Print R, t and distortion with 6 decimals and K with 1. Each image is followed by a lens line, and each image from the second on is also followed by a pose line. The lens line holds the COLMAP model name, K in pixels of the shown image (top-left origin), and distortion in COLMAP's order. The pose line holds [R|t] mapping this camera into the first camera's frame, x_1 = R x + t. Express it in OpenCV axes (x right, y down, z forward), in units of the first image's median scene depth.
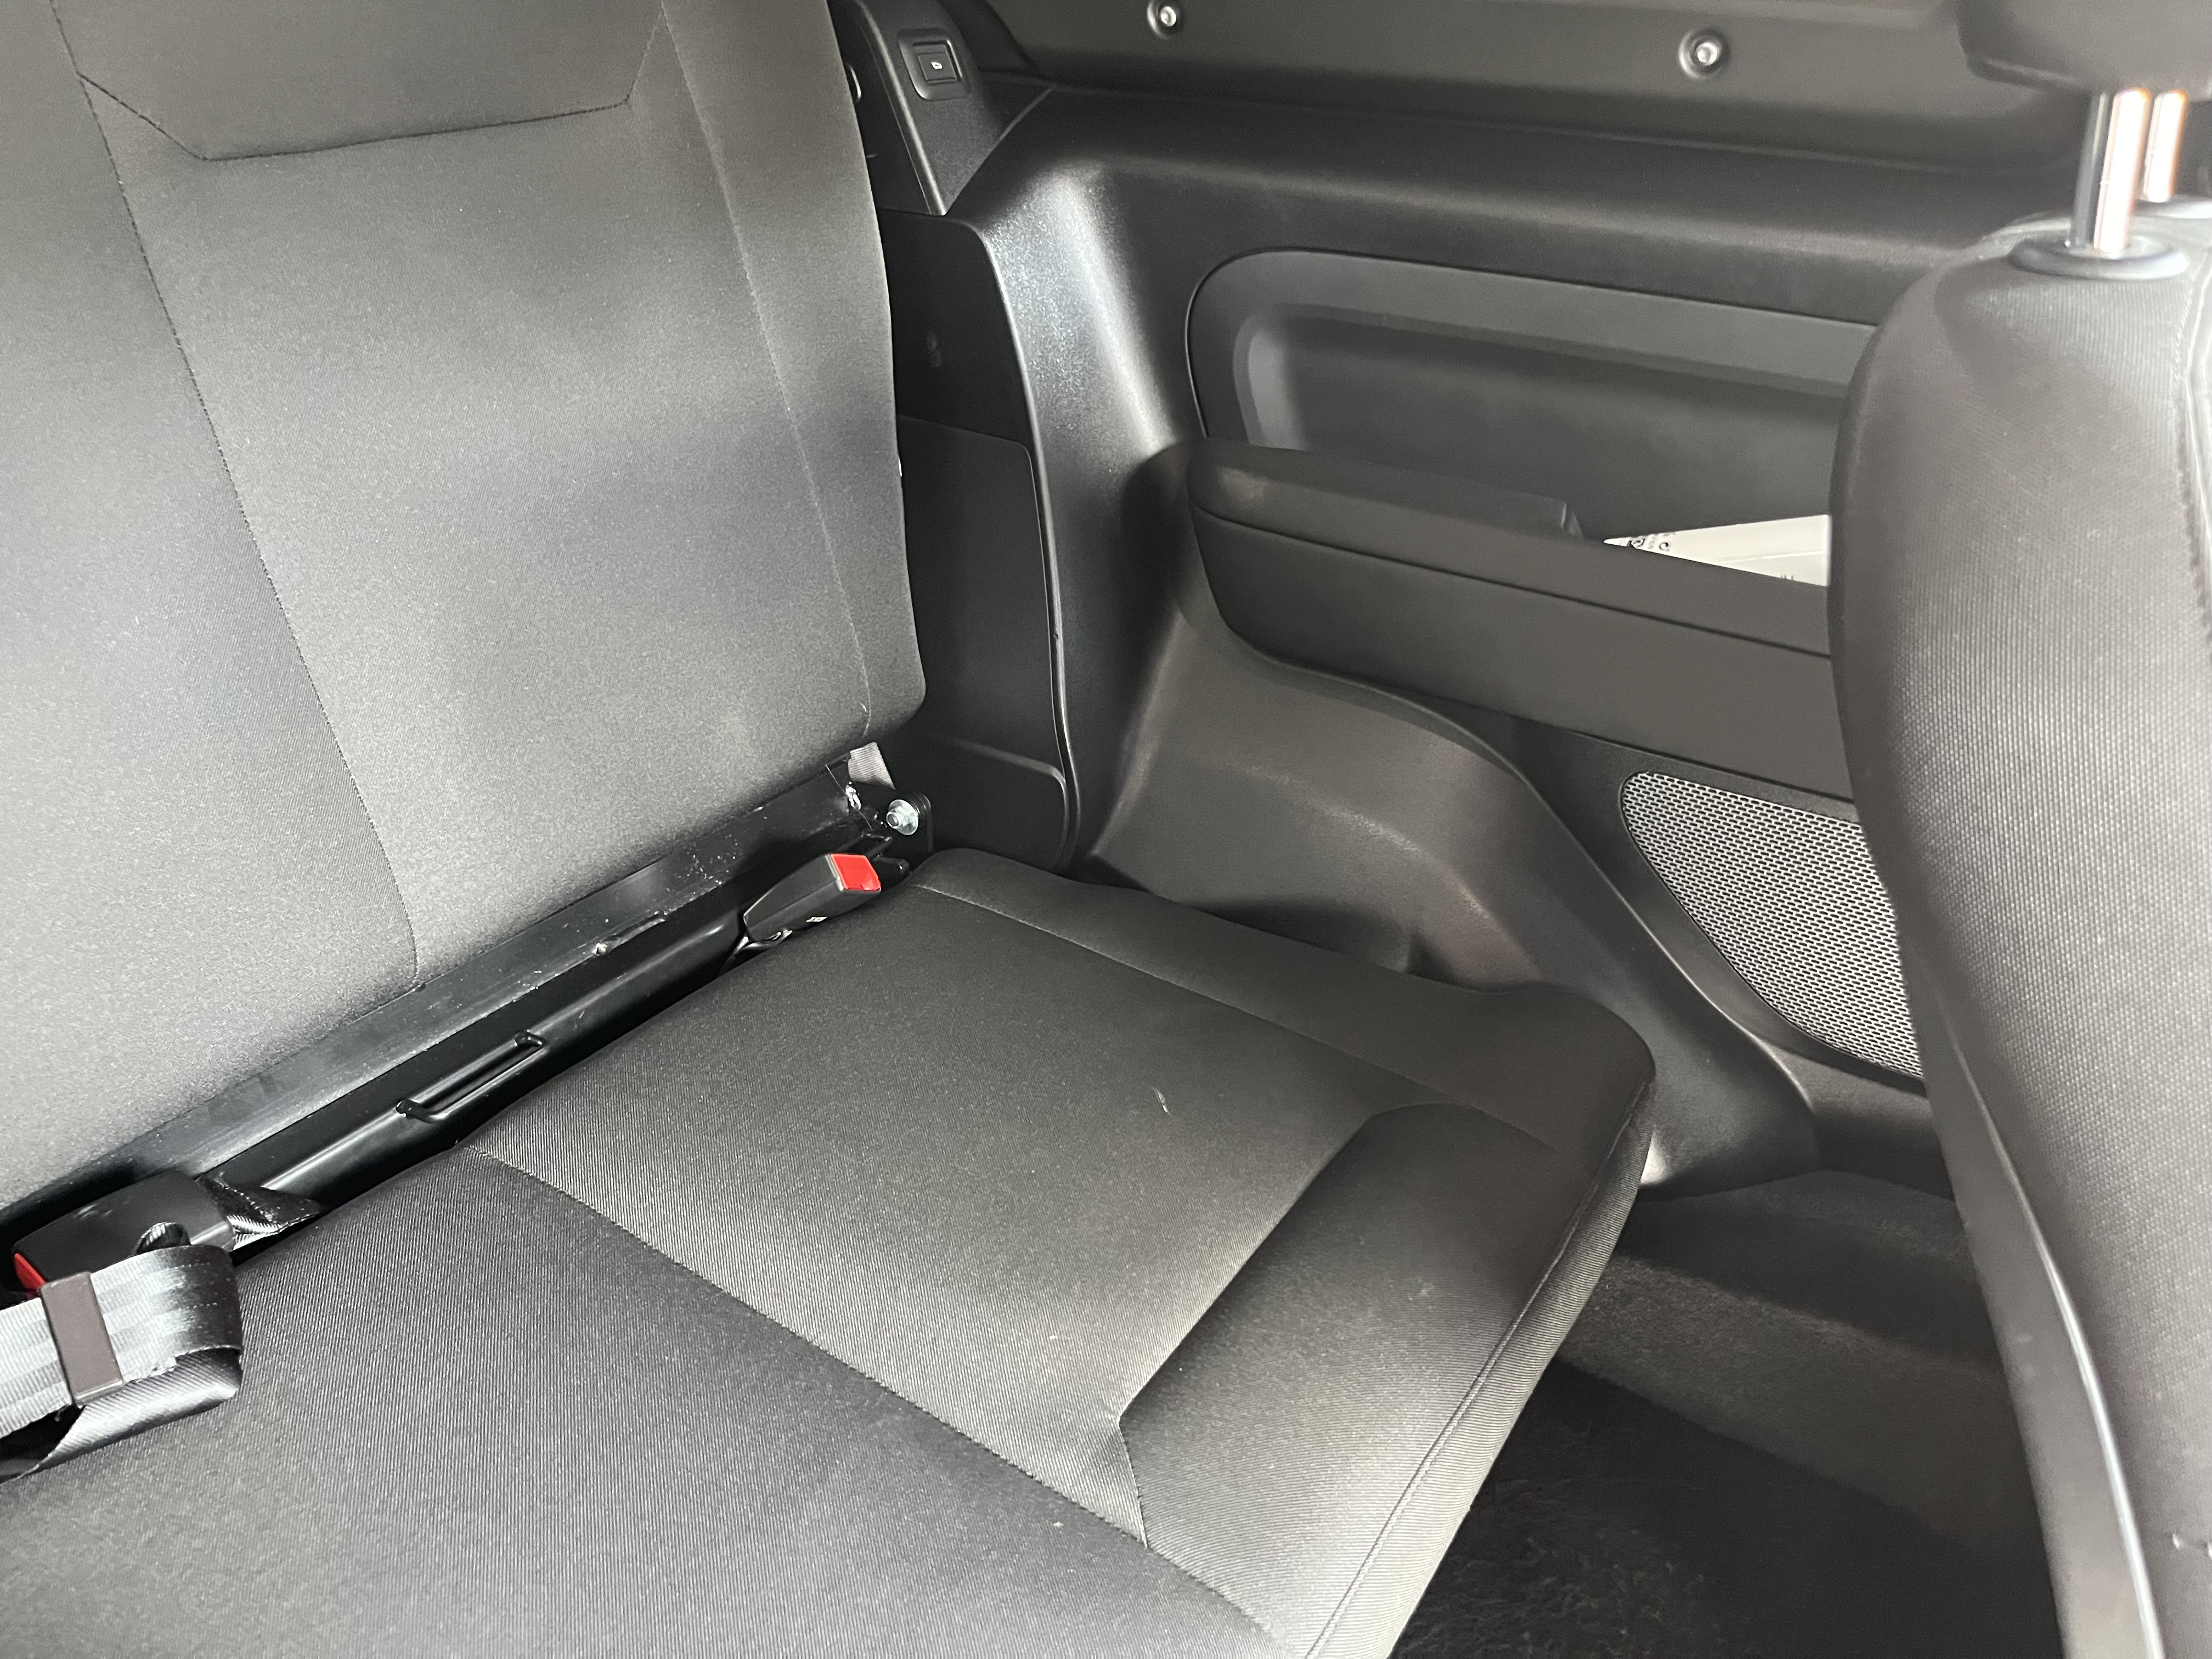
lens RADIAL K [[1683.8, 0, 1106.0], [0, 1683.8, 829.5], [0, 0, 1]] dist [0.026439, -0.086620]
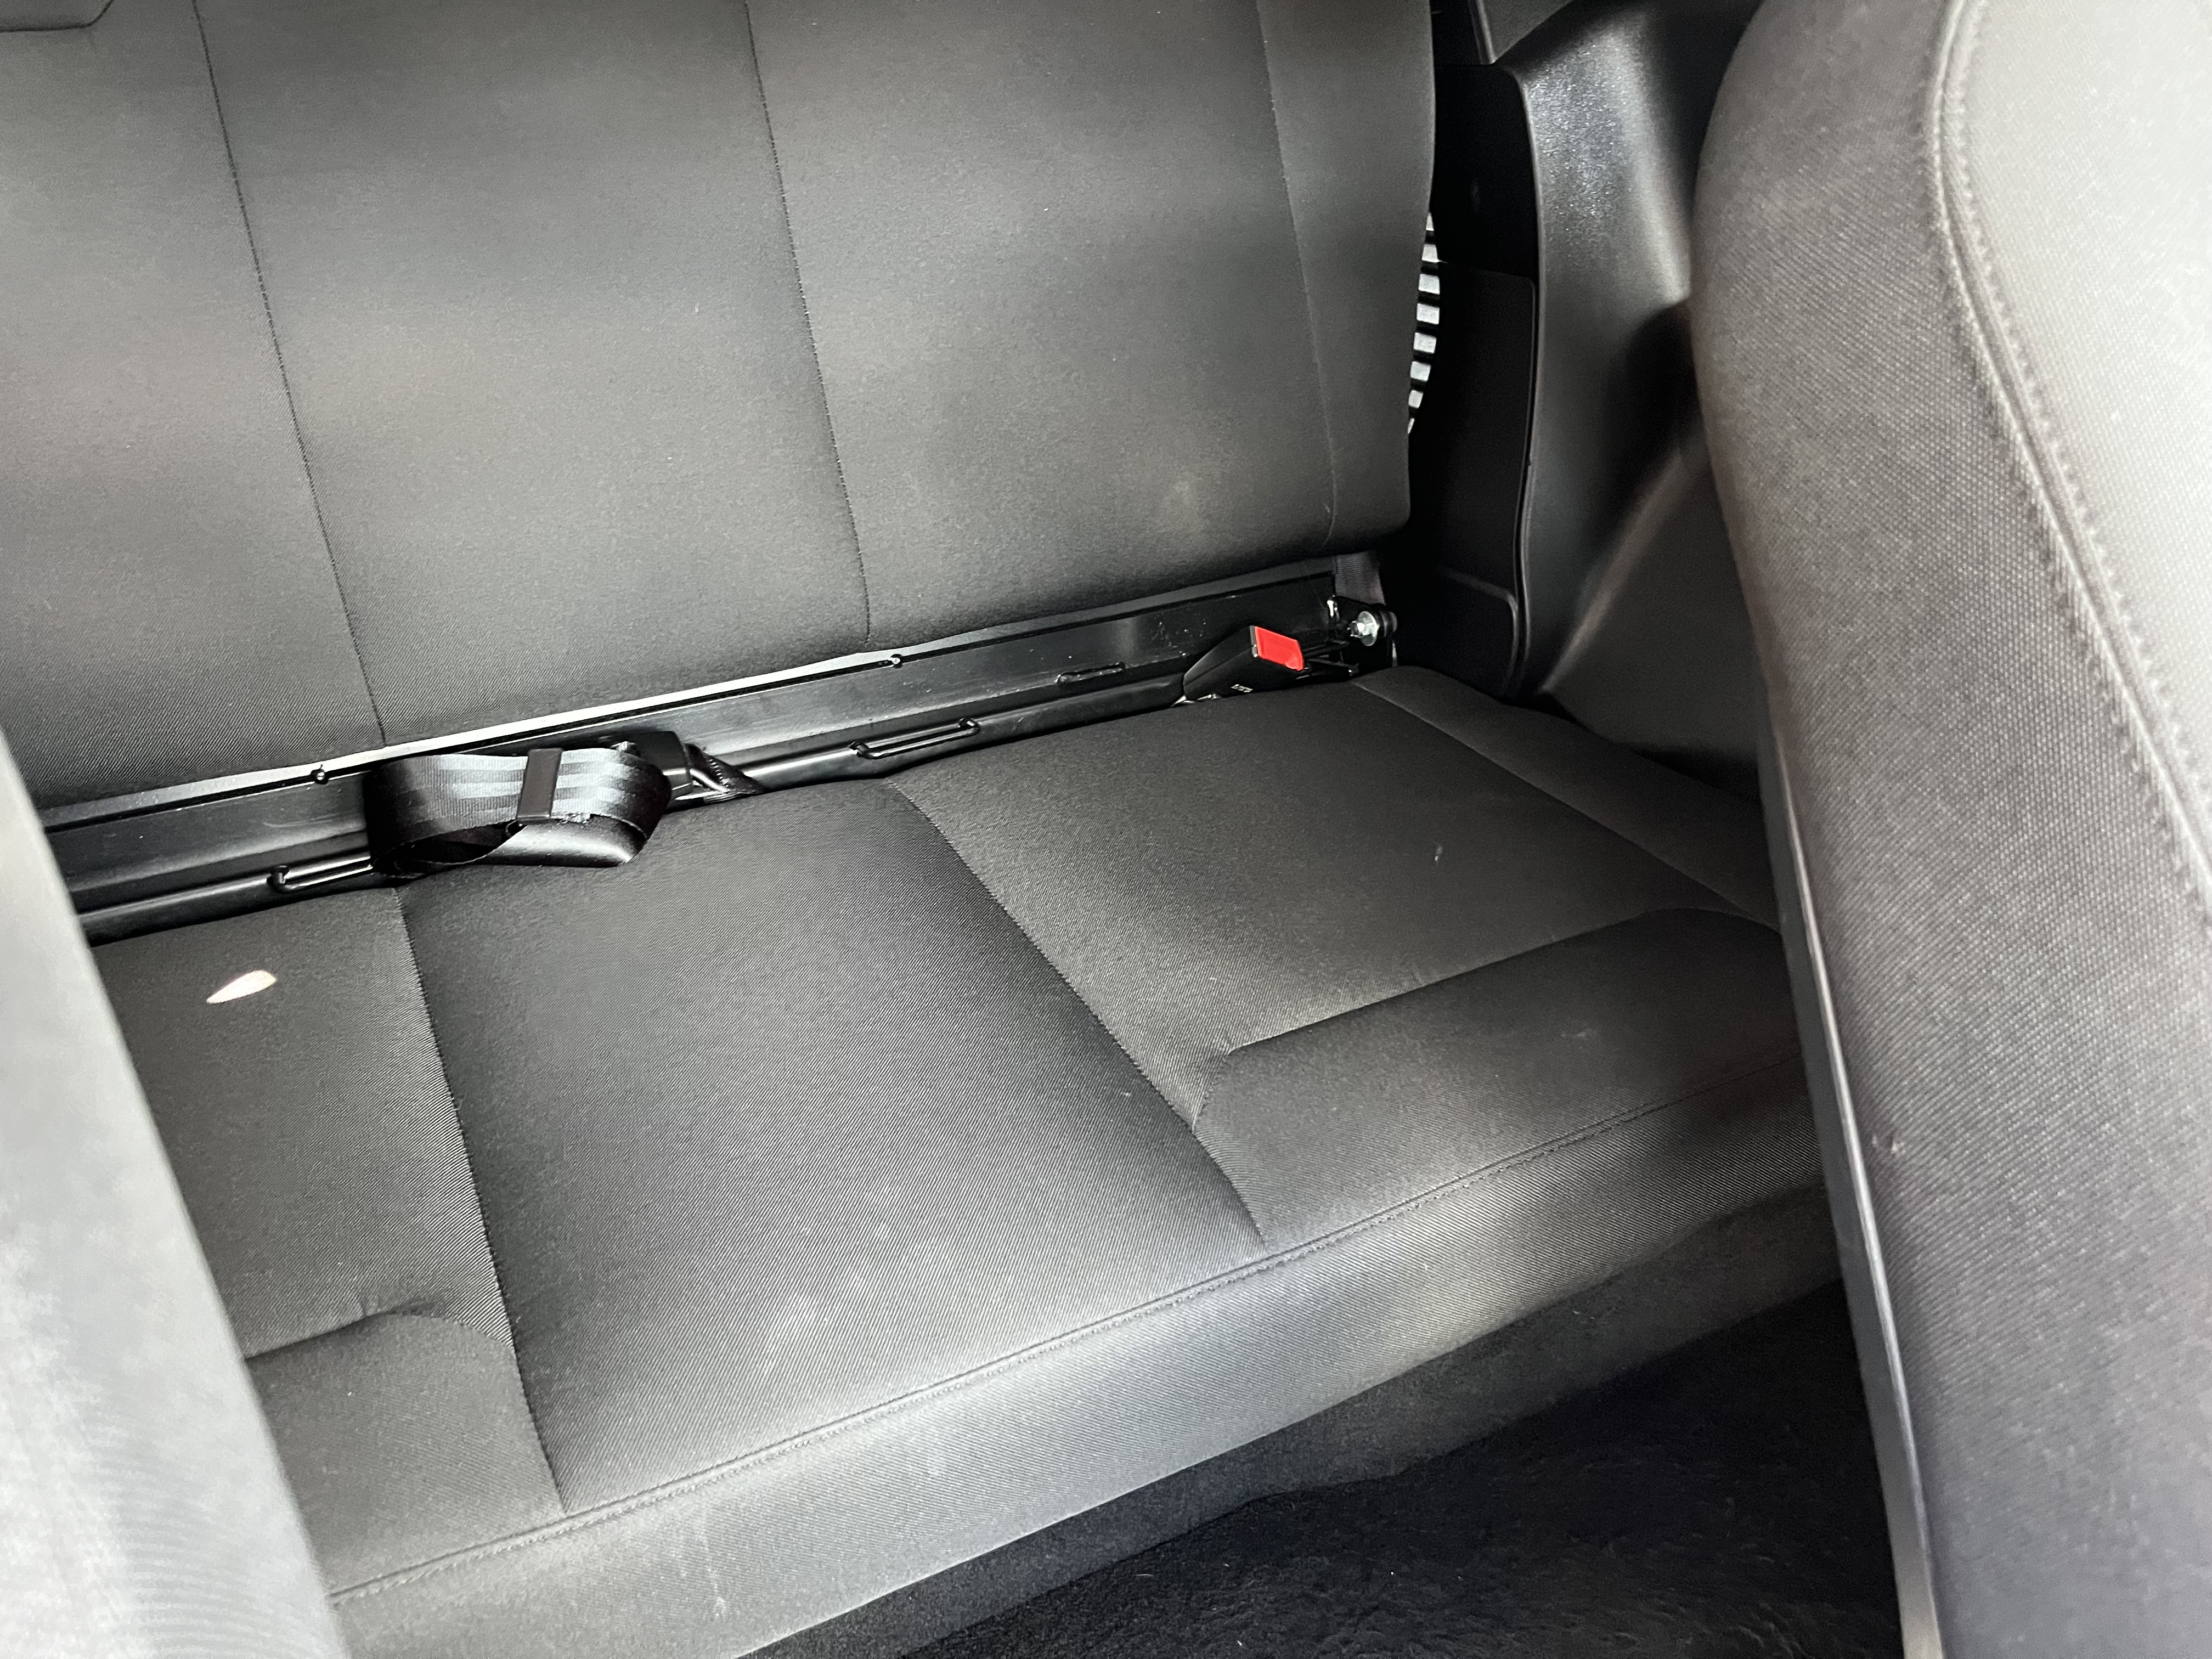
lens RADIAL K [[1683.8, 0, 1106.0], [0, 1683.8, 829.5], [0, 0, 1]] dist [0.026439, -0.086620]
pose [[0.852999, 0.163110, -0.495770, 0.301300], [-0.178839, 0.983749, 0.015954, 0.136160], [0.490315, 0.075054, 0.868308, -0.002970]]
